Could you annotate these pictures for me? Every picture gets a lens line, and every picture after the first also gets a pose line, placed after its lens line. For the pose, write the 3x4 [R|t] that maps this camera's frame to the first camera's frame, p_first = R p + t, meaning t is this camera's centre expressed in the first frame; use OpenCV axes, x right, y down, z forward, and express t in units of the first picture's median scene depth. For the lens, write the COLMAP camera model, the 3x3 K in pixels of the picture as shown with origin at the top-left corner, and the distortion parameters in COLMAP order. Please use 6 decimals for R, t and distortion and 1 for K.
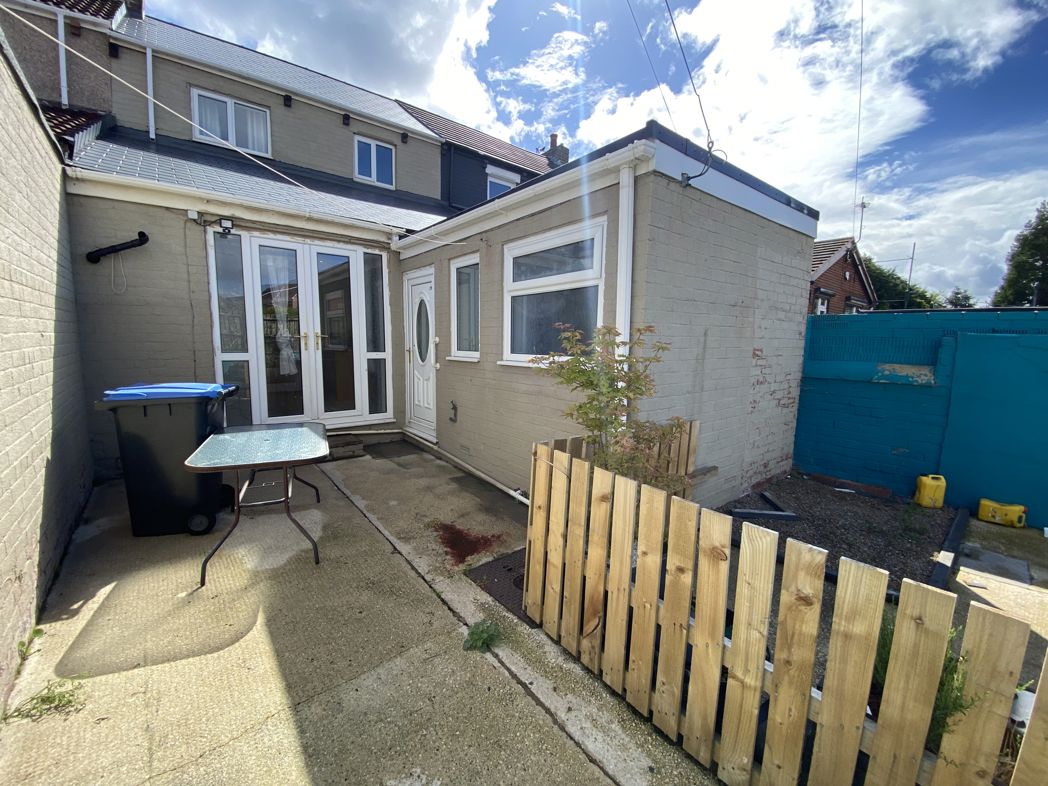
lens RADIAL K [[423.7, 0, 519.7], [0, 423.7, 393.9], [0, 0, 1]] dist [0.018804, -0.018206]
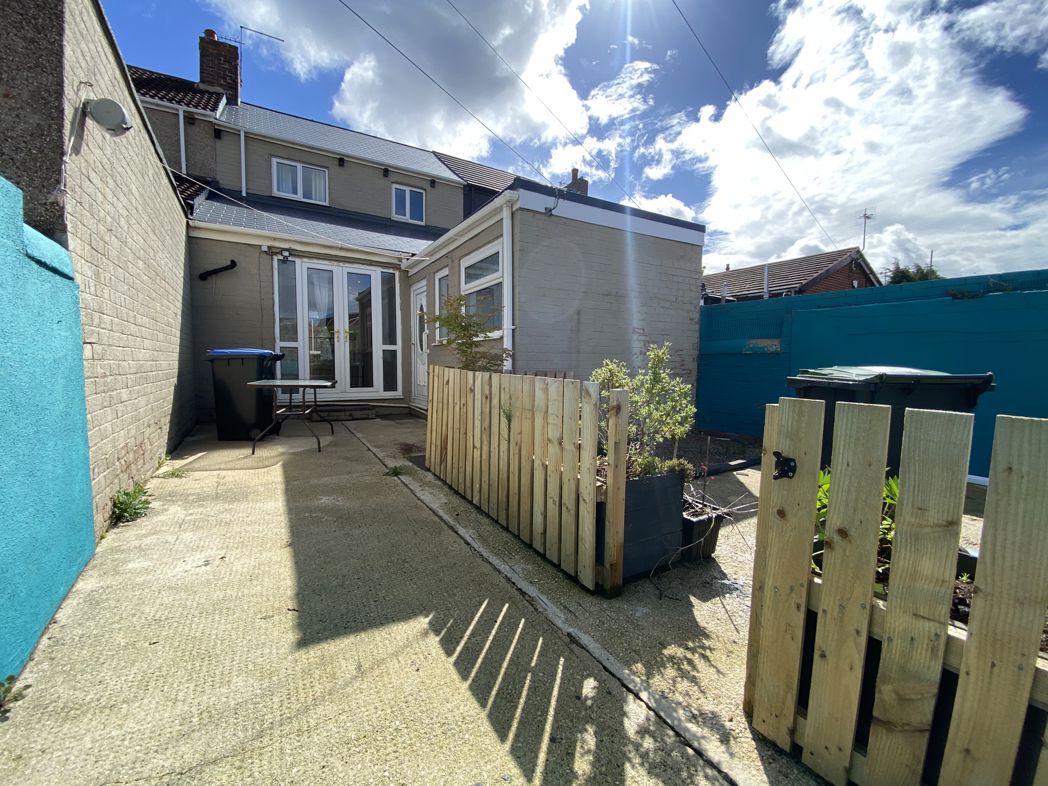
lens RADIAL K [[424.4, 0, 520.0], [0, 424.4, 394.8], [0, 0, 1]] dist [0.038624, -0.031146]
pose [[0.990943, 0.002981, -0.134250, 0.285785], [-0.010681, 0.998336, -0.056672, 0.148587], [0.133858, 0.057592, 0.989326, -0.302464]]
